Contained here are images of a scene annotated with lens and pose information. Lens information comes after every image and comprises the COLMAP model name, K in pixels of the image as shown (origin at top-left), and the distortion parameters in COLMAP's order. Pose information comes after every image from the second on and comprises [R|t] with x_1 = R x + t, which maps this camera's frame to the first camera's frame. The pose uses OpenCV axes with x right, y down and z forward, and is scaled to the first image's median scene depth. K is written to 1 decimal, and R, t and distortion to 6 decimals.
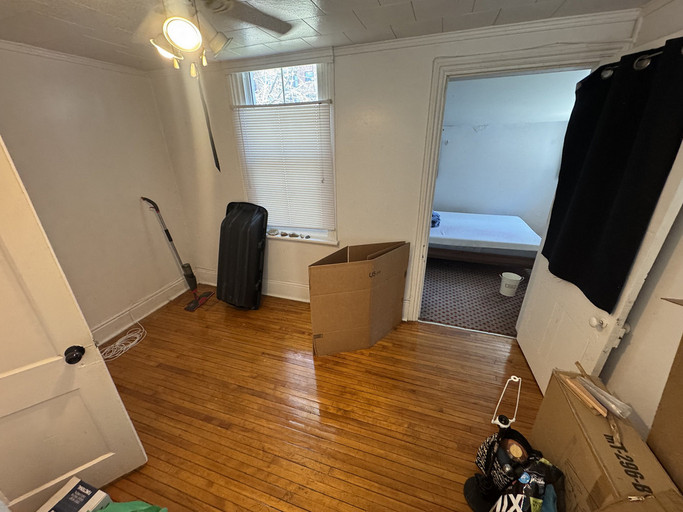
lens RADIAL K [[272.0, 0, 341.1], [0, 272.0, 255.2], [0, 0, 1]] dist [-0.001584, 0.000049]
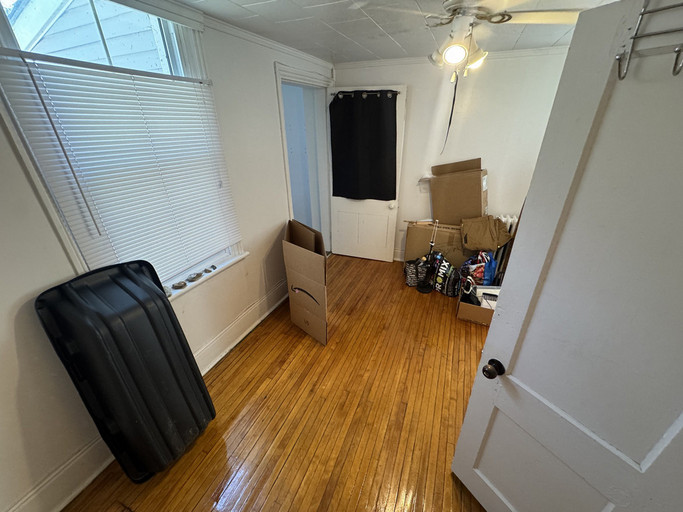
lens RADIAL K [[272.0, 0, 341.6], [0, 272.0, 255.6], [0, 0, 1]] dist [-0.001584, 0.000049]
pose [[0.086892, -0.421928, 0.902456, -0.747279], [0.415132, 0.838819, 0.352205, -0.209704], [-0.905602, 0.344034, 0.248043, 0.503101]]
